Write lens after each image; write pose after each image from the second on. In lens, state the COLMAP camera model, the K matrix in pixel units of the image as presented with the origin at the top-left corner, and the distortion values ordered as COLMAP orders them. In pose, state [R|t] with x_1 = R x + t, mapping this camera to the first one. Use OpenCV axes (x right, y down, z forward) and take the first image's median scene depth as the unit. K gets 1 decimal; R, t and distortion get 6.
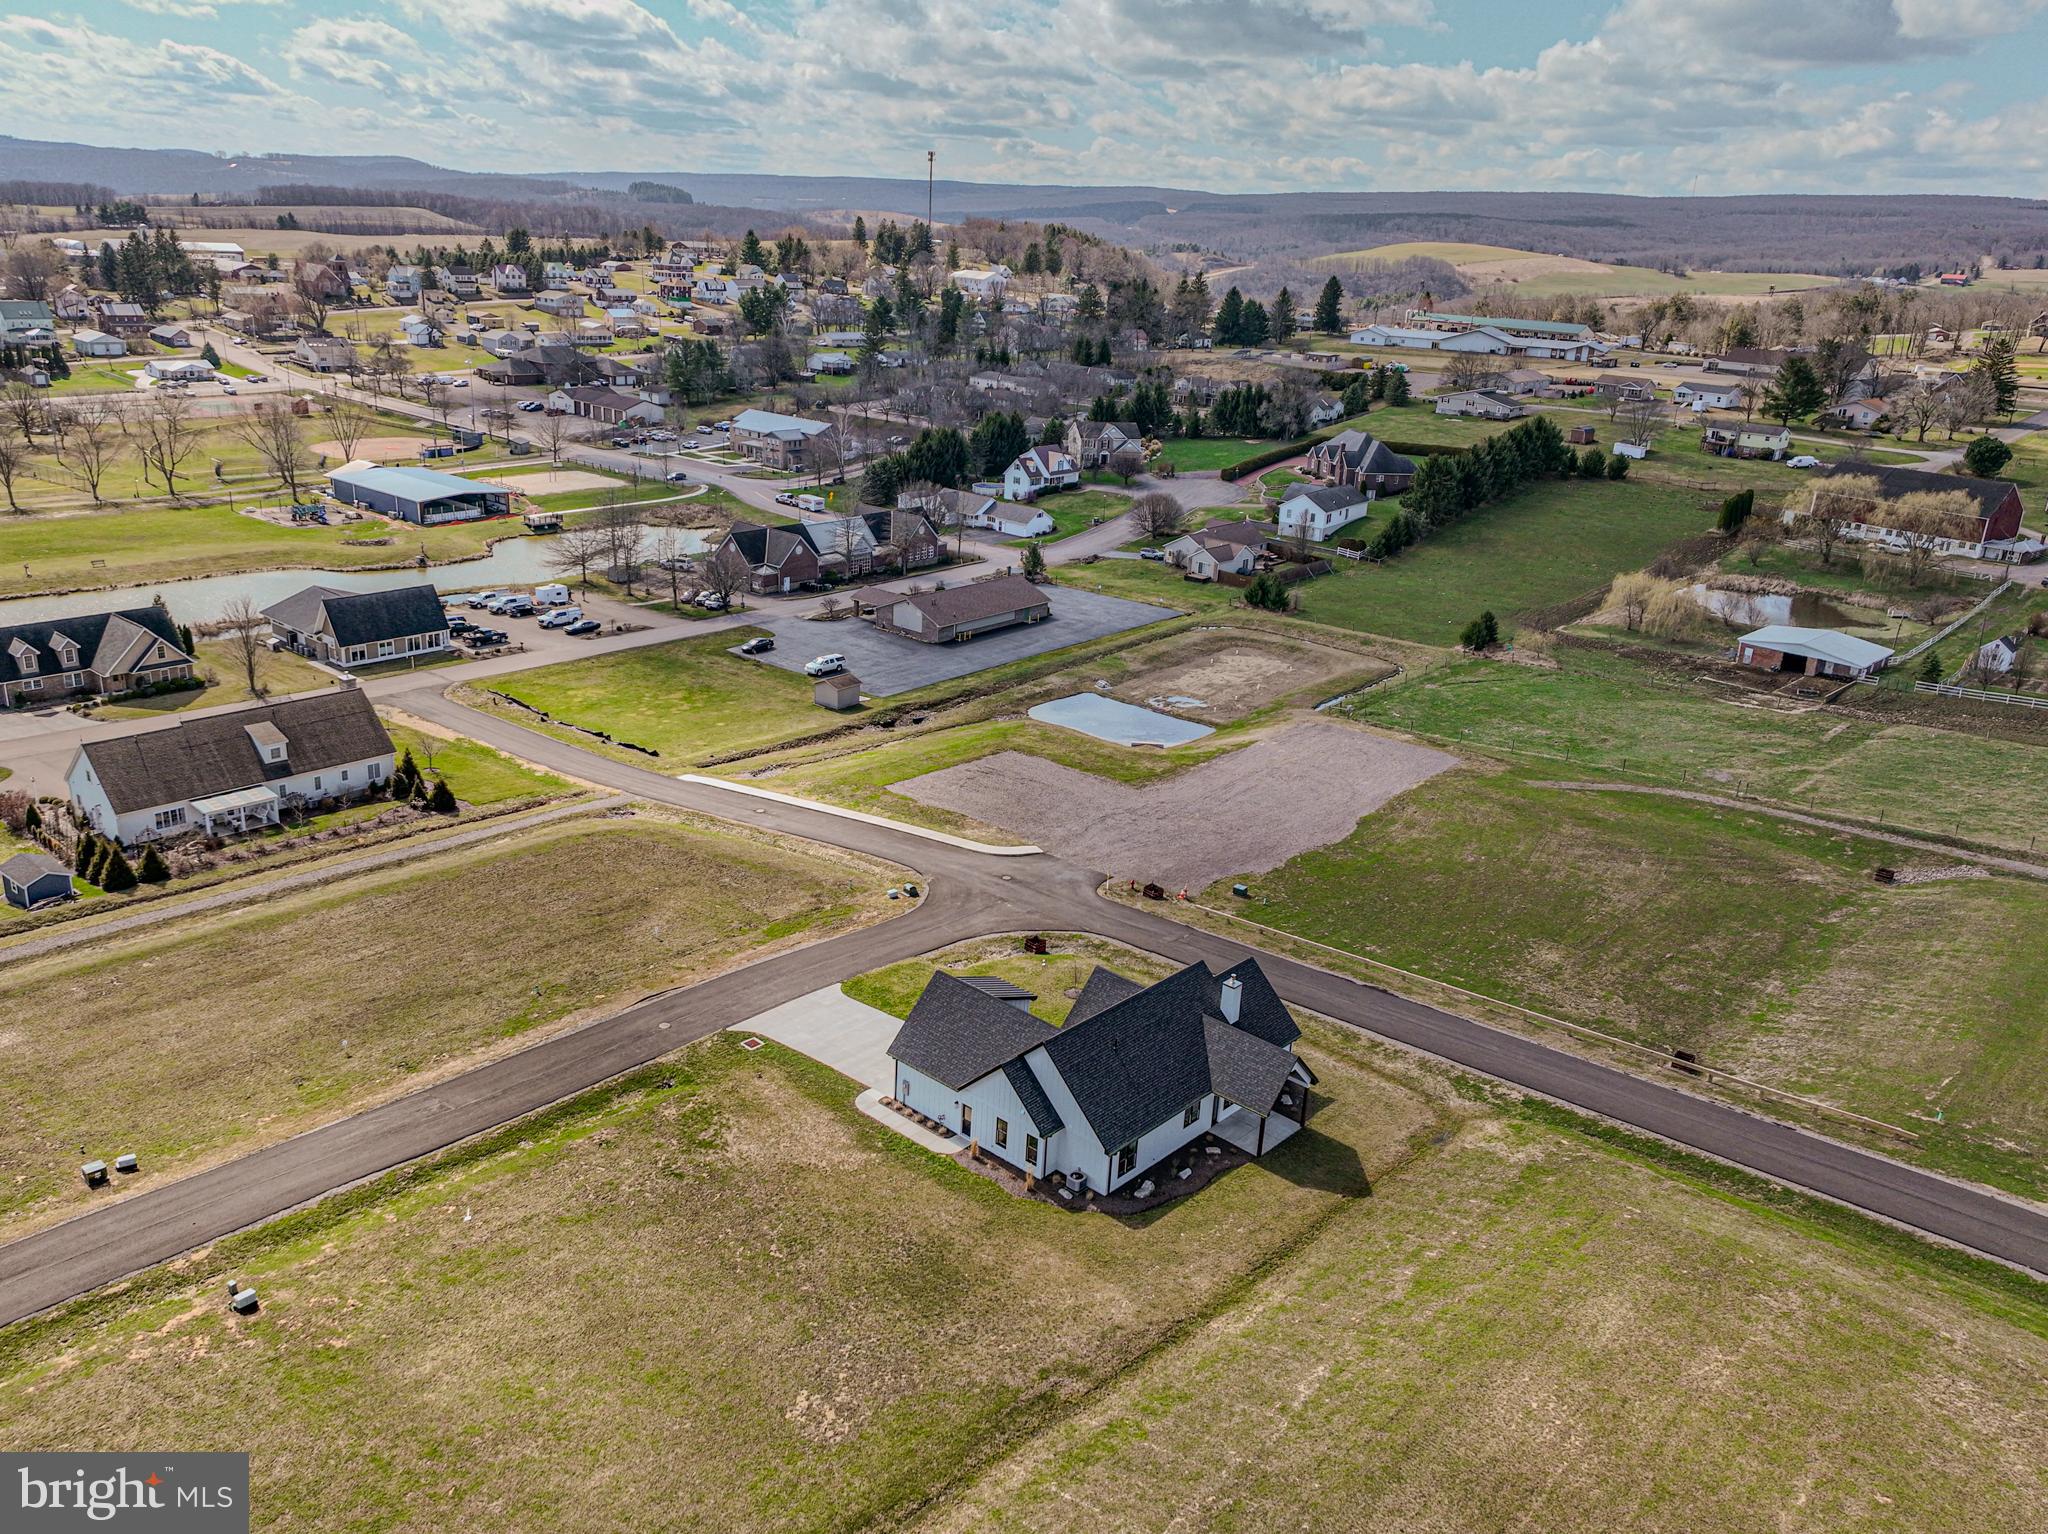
lens RADIAL K [[1555.9, 0, 1022.2], [0, 1555.9, 762.4], [0, 0, 1]] dist [0.009824, 0.000365]
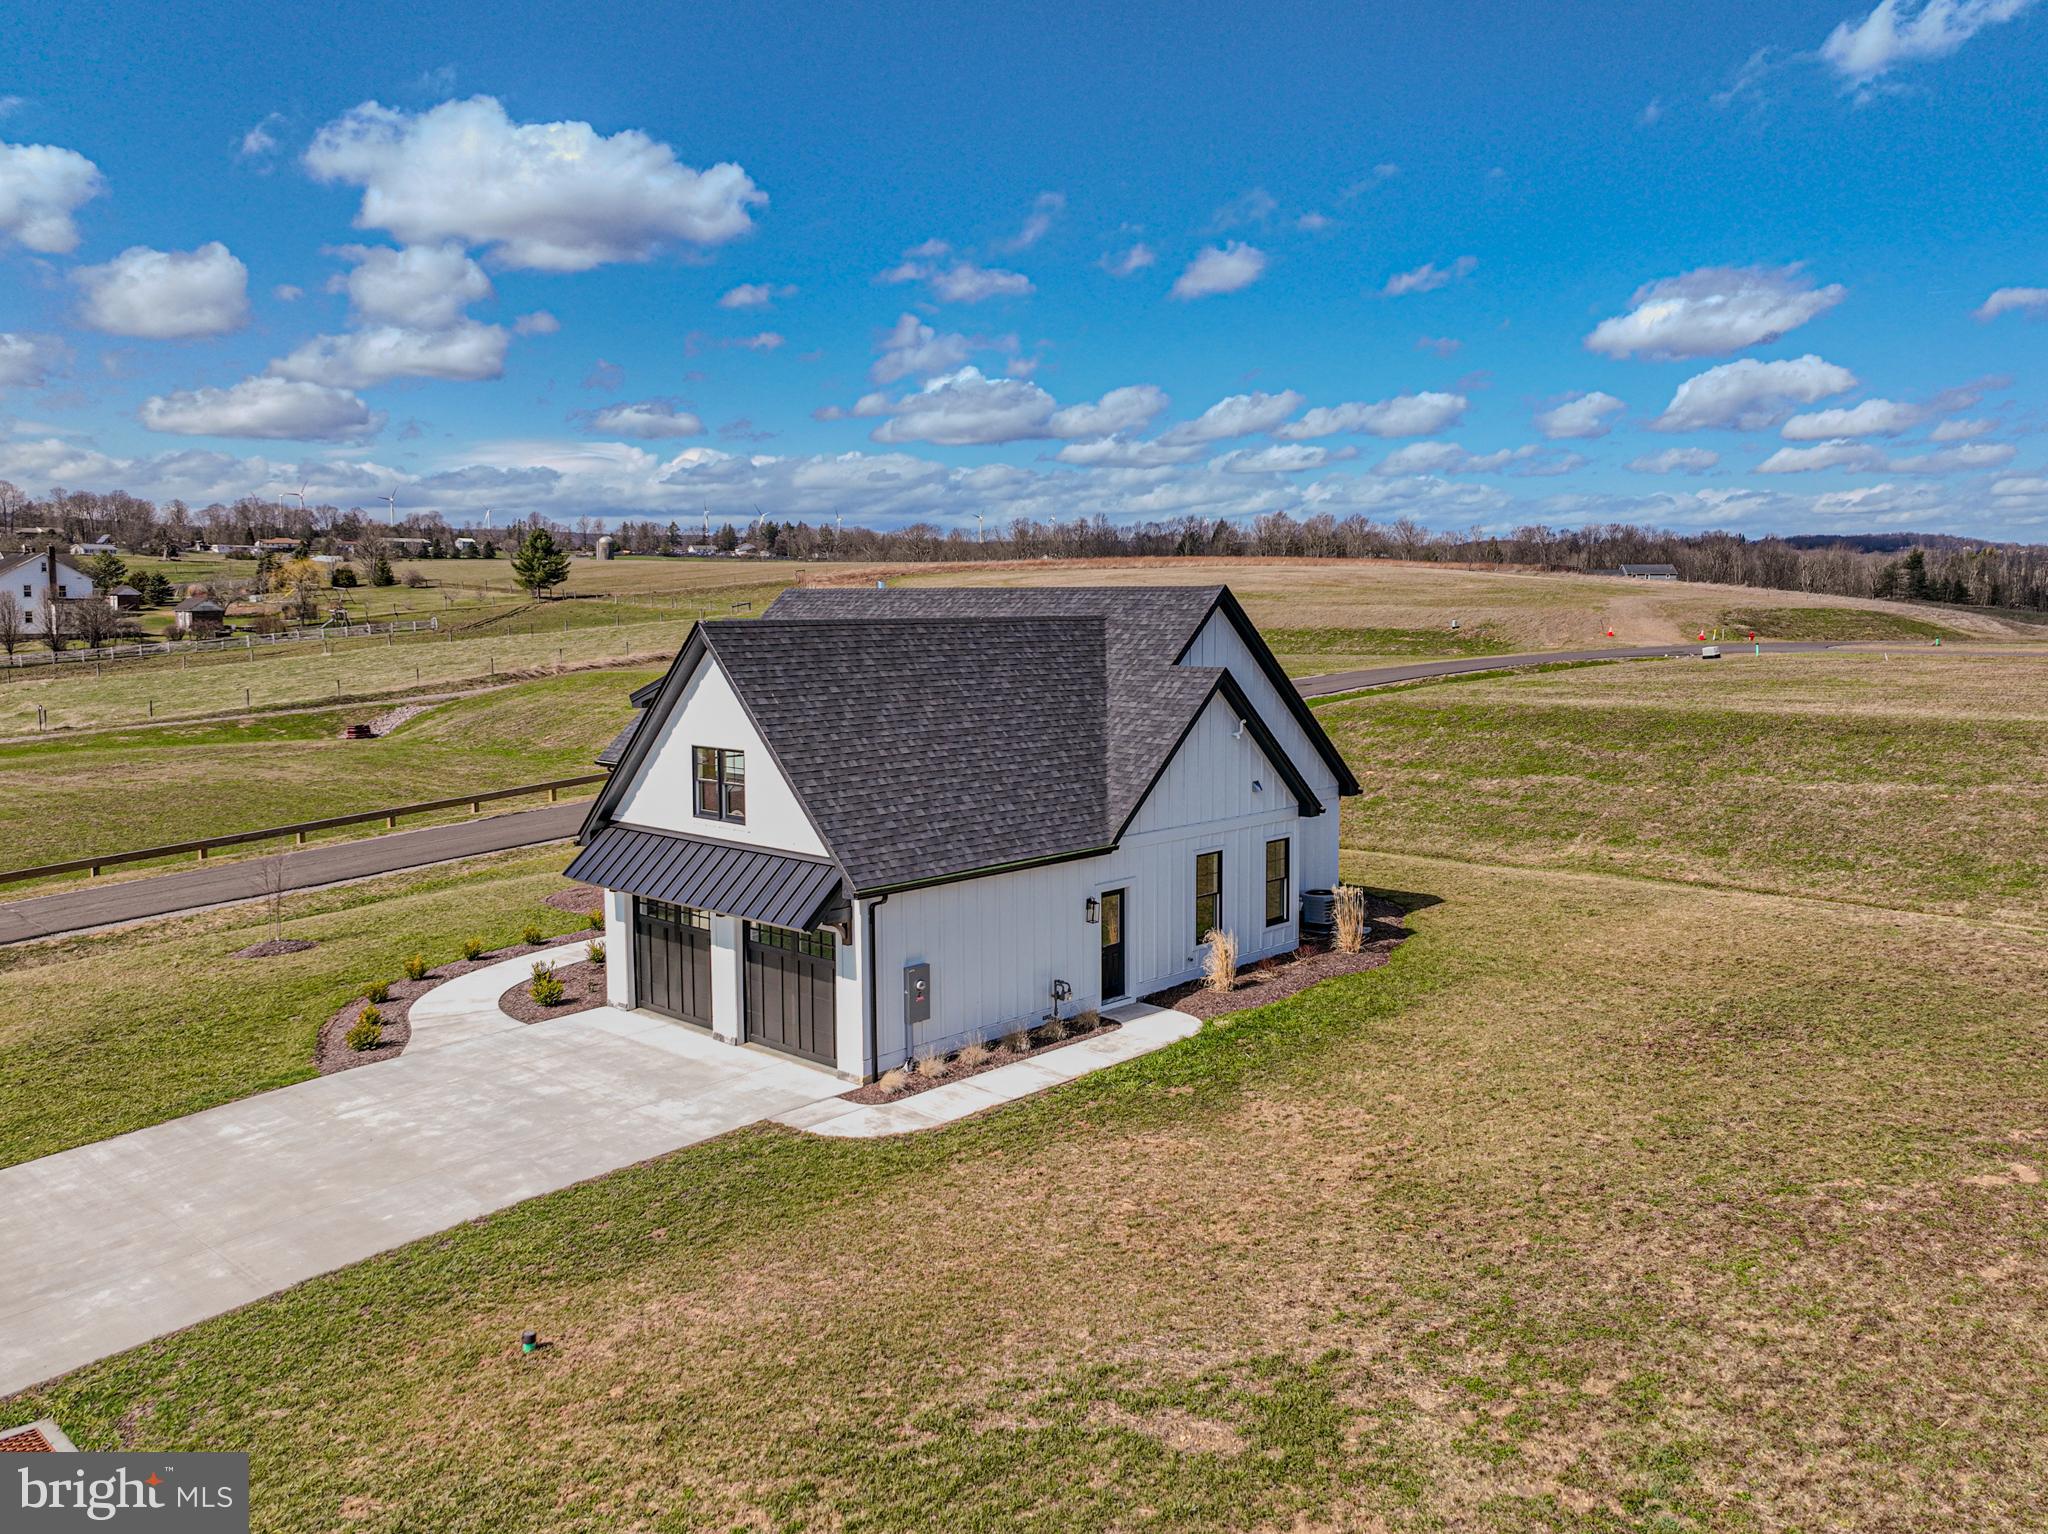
lens RADIAL K [[1608.7, 0, 1113.0], [0, 1608.7, 596.4], [0, 0, 1]] dist [0.001331, 0.007461]
pose [[-0.011024, -0.053824, 0.998490, -0.191828], [0.330125, 0.942366, 0.054443, 0.076511], [-0.943873, 0.330226, 0.007380, 0.514554]]
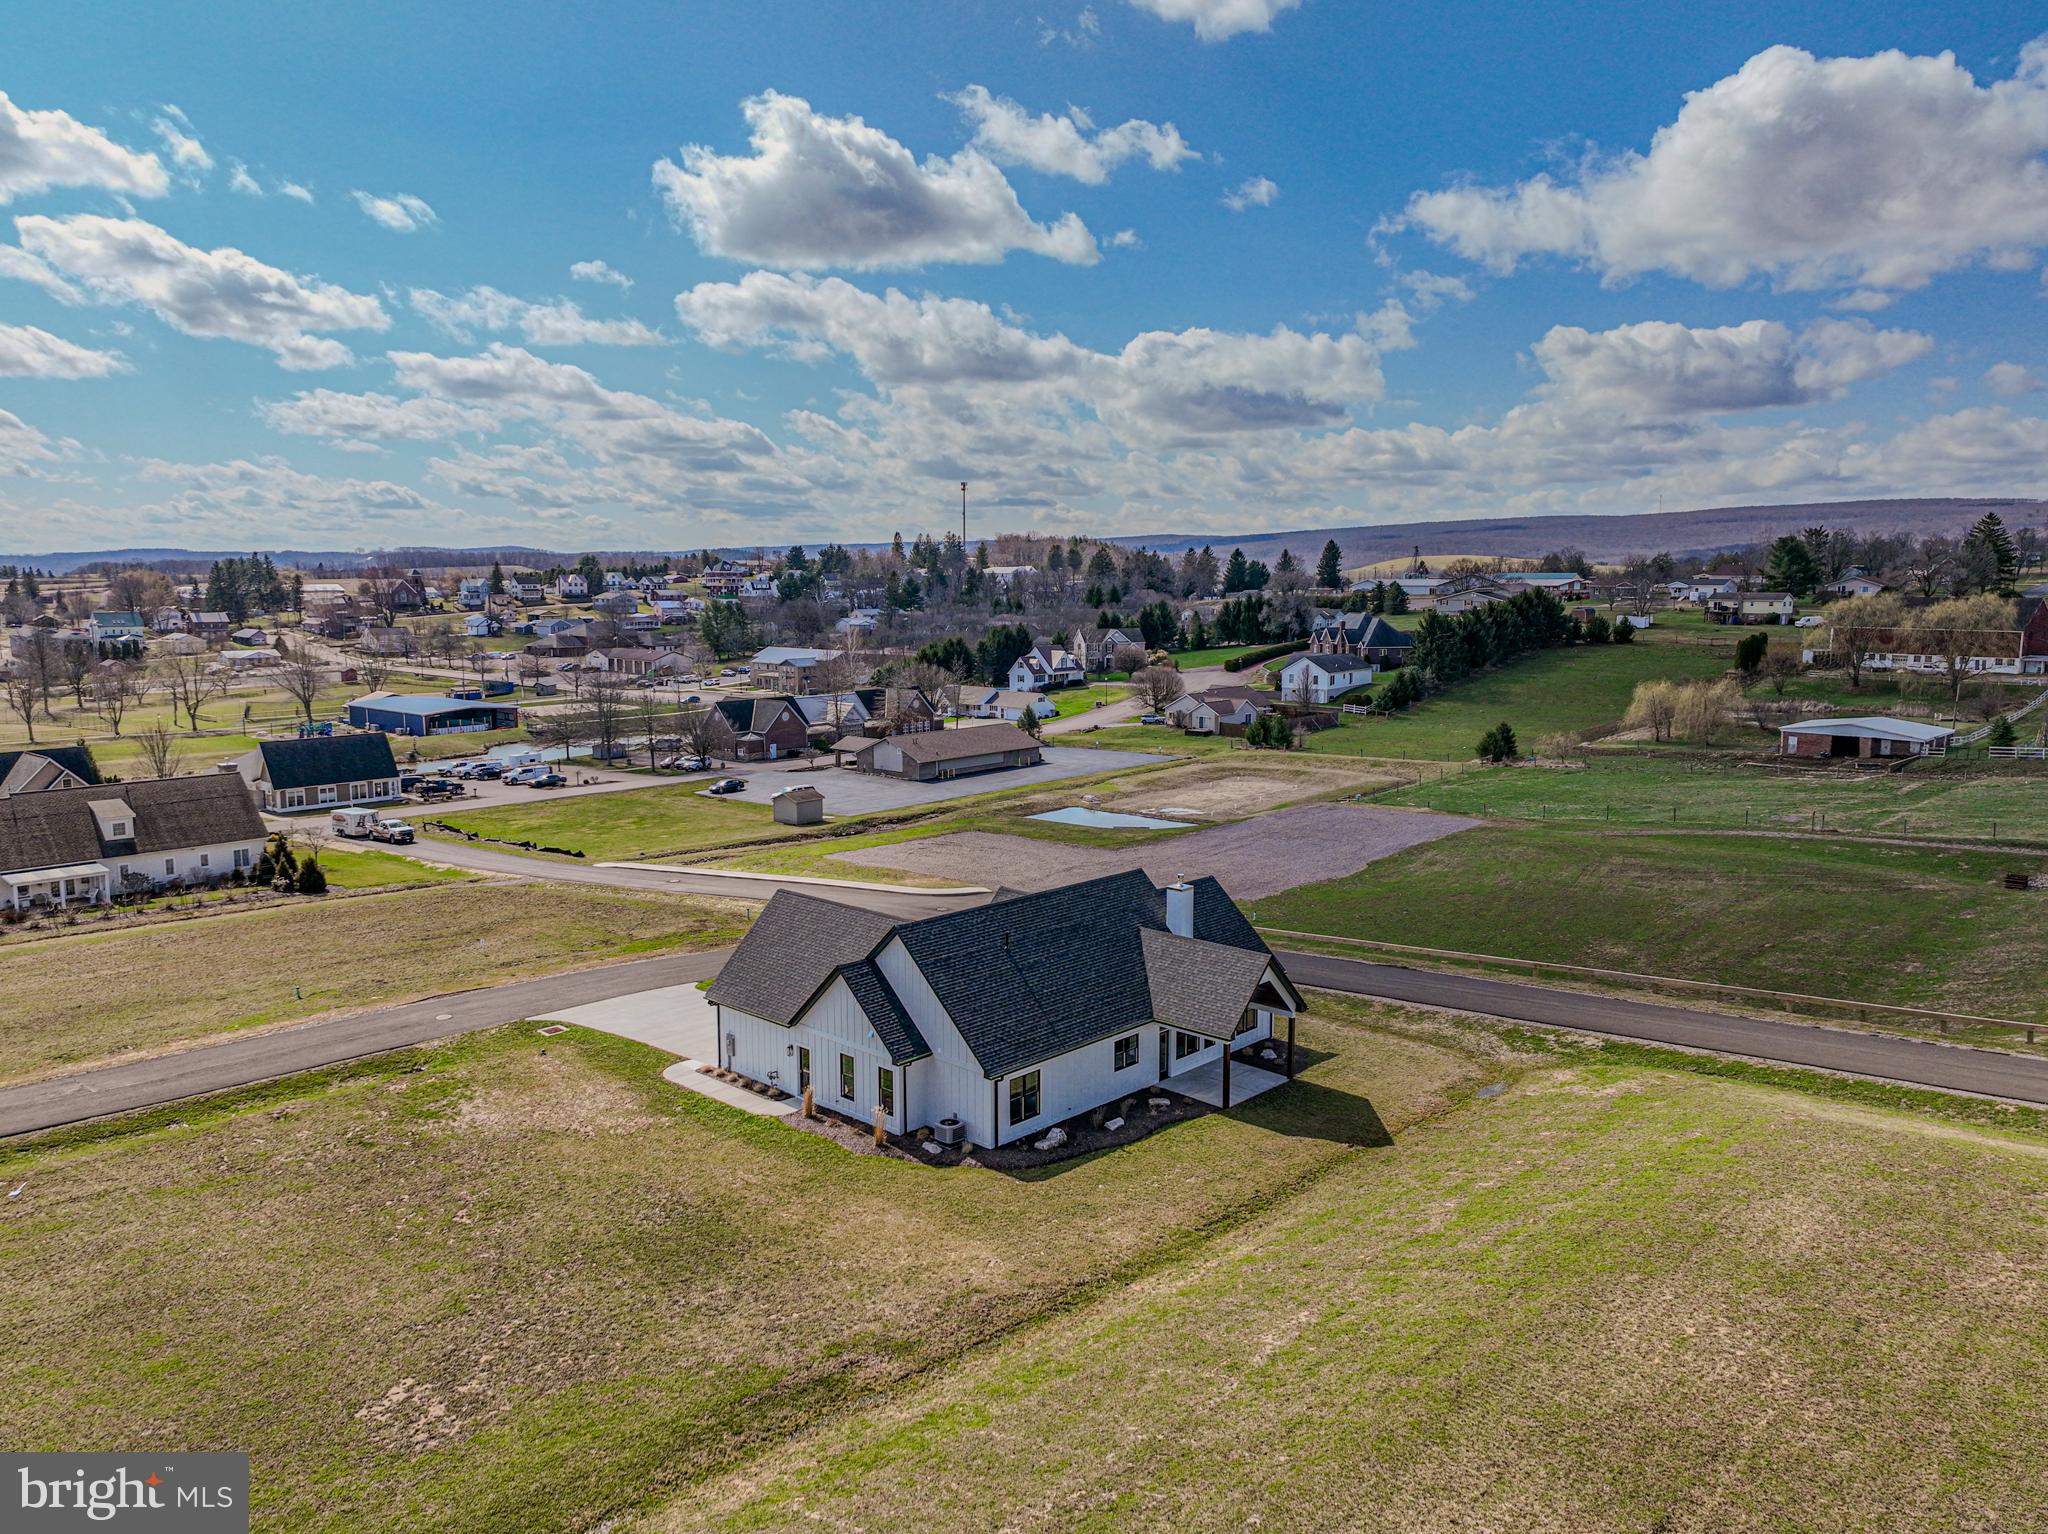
lens RADIAL K [[1448.3, 0, 1021.4], [0, 1448.3, 763.7], [0, 0, 1]] dist [0.006550, 0.009095]
pose [[0.998190, -0.050010, -0.033404, 0.047927], [0.042133, 0.977864, -0.204957, 0.122771], [0.042915, 0.203178, 0.978201, 0.178158]]
